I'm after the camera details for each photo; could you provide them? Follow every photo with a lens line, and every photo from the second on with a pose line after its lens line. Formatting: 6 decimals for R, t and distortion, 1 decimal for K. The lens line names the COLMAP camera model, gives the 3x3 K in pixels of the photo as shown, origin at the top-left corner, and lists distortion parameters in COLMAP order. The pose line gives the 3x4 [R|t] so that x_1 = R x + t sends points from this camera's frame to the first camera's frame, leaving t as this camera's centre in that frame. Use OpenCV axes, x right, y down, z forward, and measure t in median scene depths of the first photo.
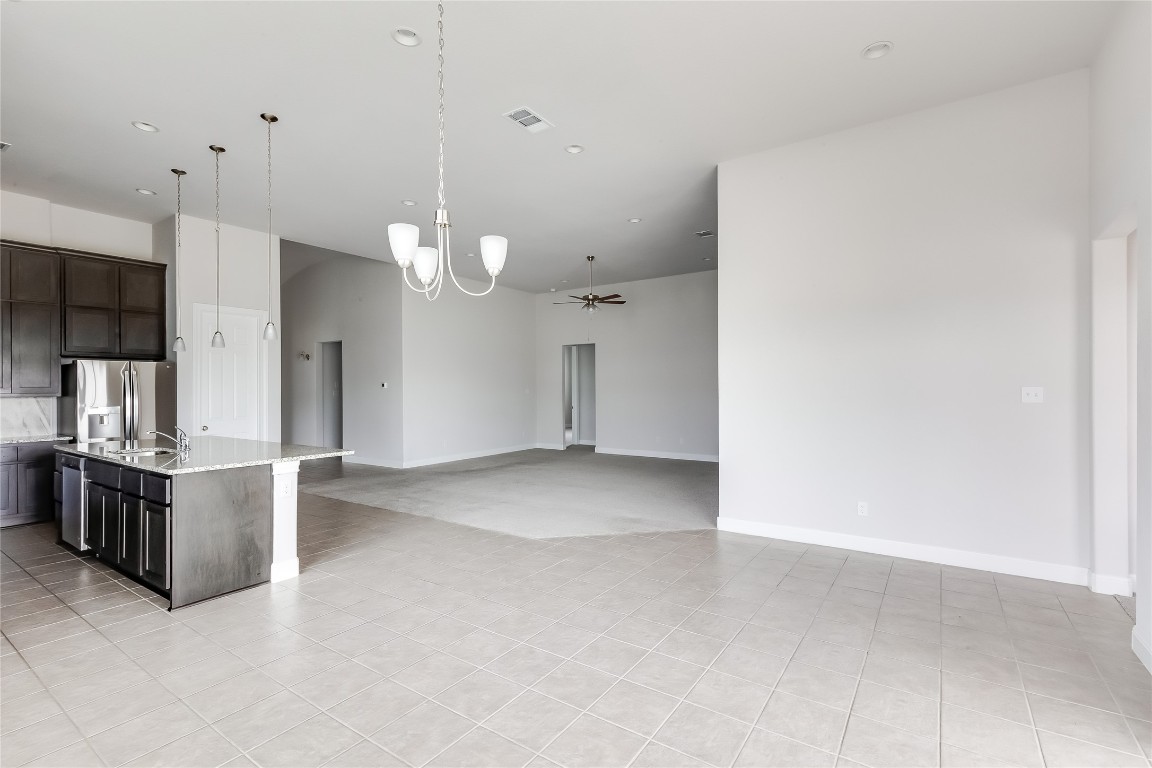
lens RADIAL K [[528.0, 0, 576.0], [0, 528.0, 384.0], [0, 0, 1]] dist [0.016407, 0.000007]
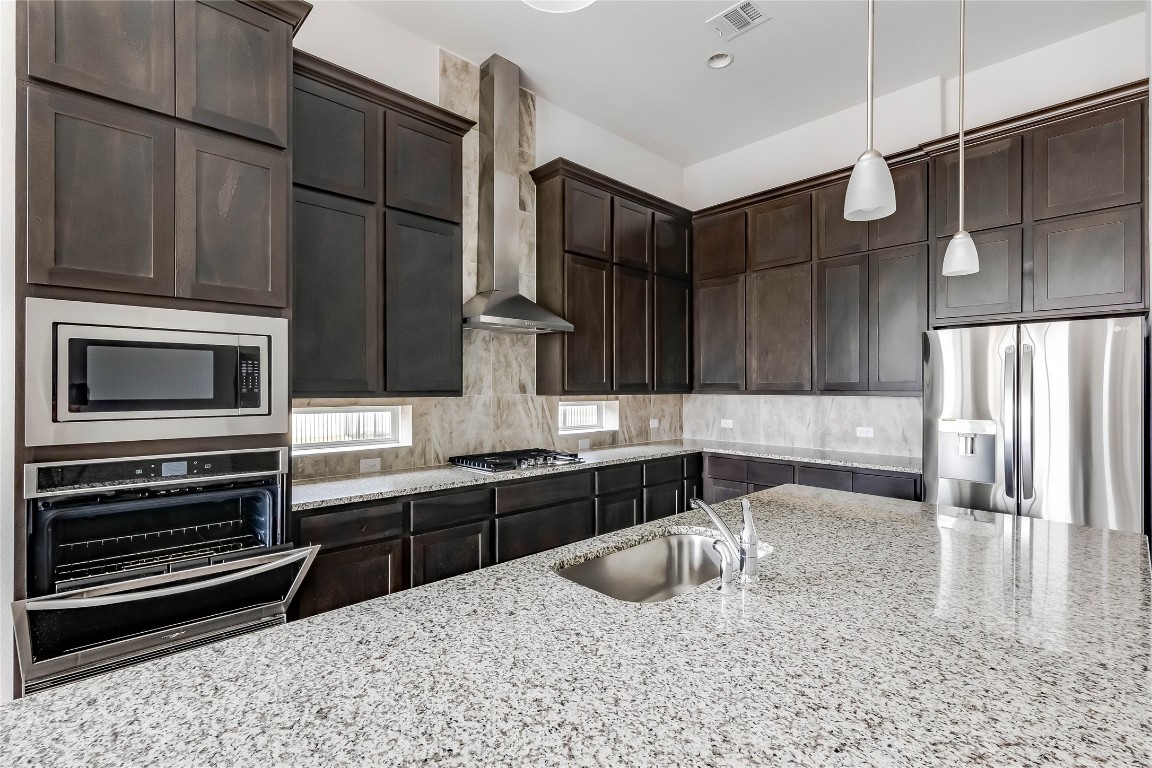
lens RADIAL K [[513.1, 0, 568.5], [0, 513.1, 385.4], [0, 0, 1]] dist [-0.000870, -0.000286]
pose [[-0.214596, -0.000193, -0.976703, -0.321358], [0.002322, 0.999997, -0.000708, 0.010146], [0.976700, -0.002420, -0.214595, 0.709503]]
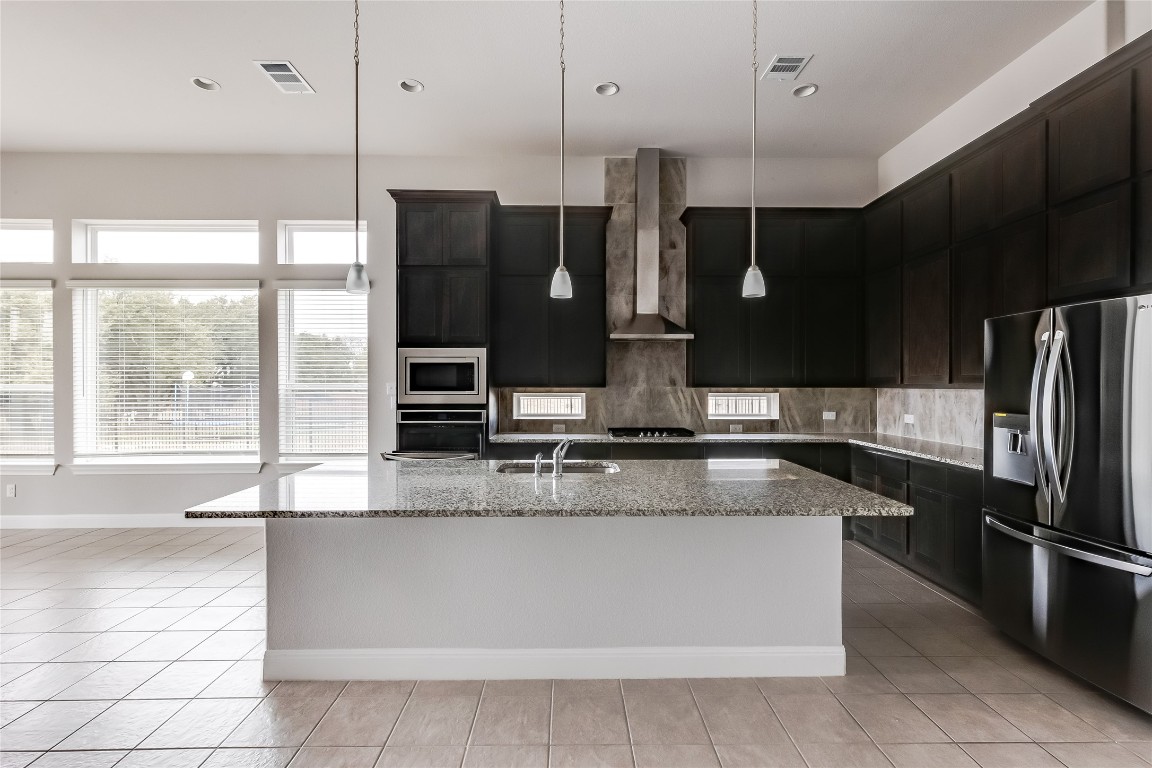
lens RADIAL K [[500.6, 0, 576.0], [0, 500.6, 384.0], [0, 0, 1]] dist [0.001499, 0.000038]
pose [[-0.812562, 0.005484, -0.582848, -0.314254], [0.005025, 0.999984, 0.002404, 0.013122], [0.582852, -0.000976, -0.812577, 1.084507]]
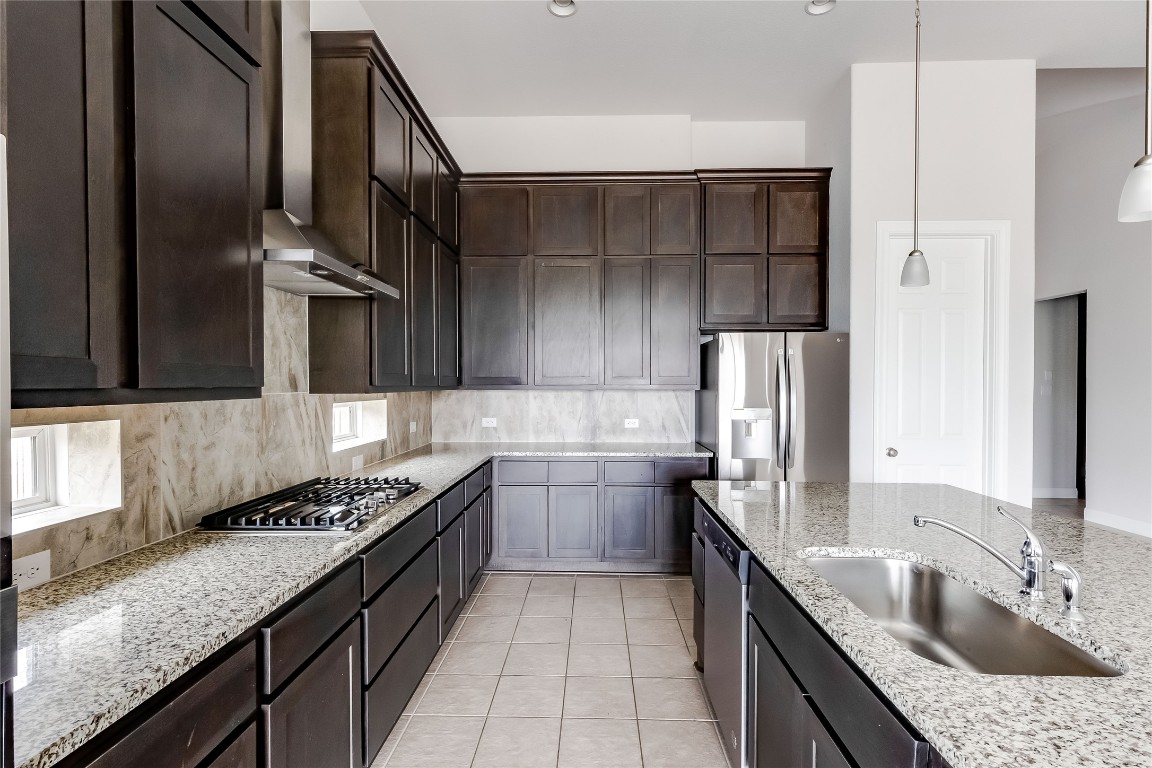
lens RADIAL K [[521.7, 0, 574.3], [0, 521.7, 387.9], [0, 0, 1]] dist [-0.001931, -0.000252]
pose [[0.542379, 0.011968, -0.840049, -0.476093], [-0.000498, 0.999903, 0.013925, 0.011519], [0.840134, -0.007134, 0.542332, 0.491335]]
